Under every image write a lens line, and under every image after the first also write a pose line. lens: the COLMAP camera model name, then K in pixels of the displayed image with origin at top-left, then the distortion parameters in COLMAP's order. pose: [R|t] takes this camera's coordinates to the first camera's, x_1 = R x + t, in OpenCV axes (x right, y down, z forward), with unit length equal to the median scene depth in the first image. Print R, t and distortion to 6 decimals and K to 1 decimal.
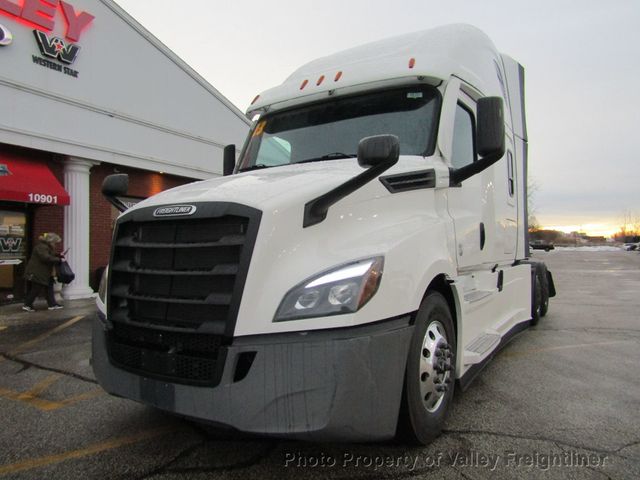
lens RADIAL K [[461.1, 0, 320.0], [0, 461.1, 240.0], [0, 0, 1]] dist [-0.002820, 0.002932]
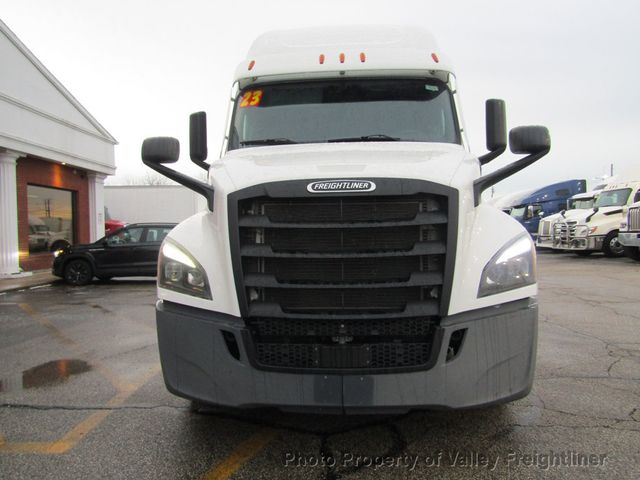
lens RADIAL K [[461.1, 0, 320.0], [0, 461.1, 240.0], [0, 0, 1]] dist [-0.002820, 0.002932]
pose [[0.878255, -0.021059, 0.477728, -0.842935], [0.006454, 0.999461, 0.032193, 0.011934], [-0.478149, -0.025190, 0.877918, 0.248811]]
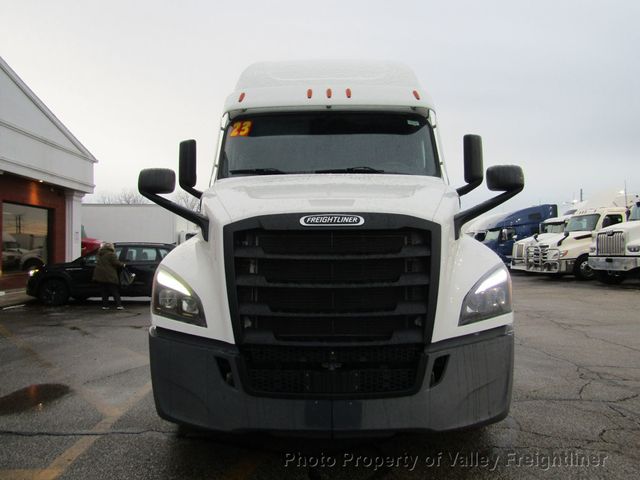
lens RADIAL K [[461.1, 0, 320.0], [0, 461.1, 240.0], [0, 0, 1]] dist [-0.002820, 0.002932]
pose [[0.854758, 0.008420, 0.518959, -0.895550], [-0.003810, 0.999943, -0.009948, -0.014559], [-0.519013, 0.006526, 0.854741, 0.214475]]
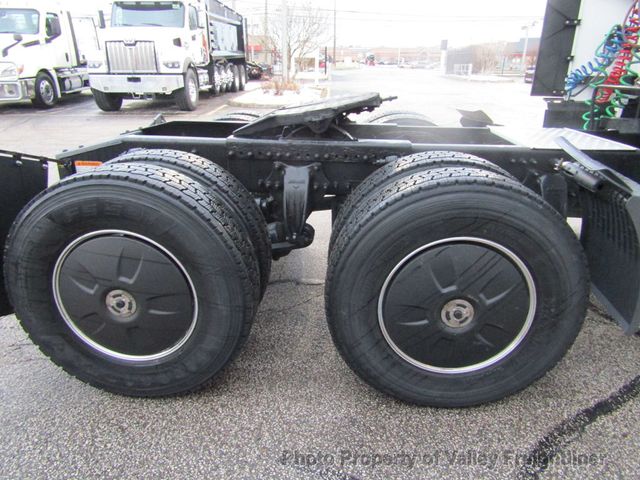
lens RADIAL K [[461.1, 0, 320.0], [0, 461.1, 240.0], [0, 0, 1]] dist [-0.002820, 0.002932]
pose [[-0.439751, -0.320329, 0.839052, 0.173184], [-0.026170, 0.938405, 0.344544, 0.047033], [-0.897738, 0.129555, -0.421048, 4.001996]]
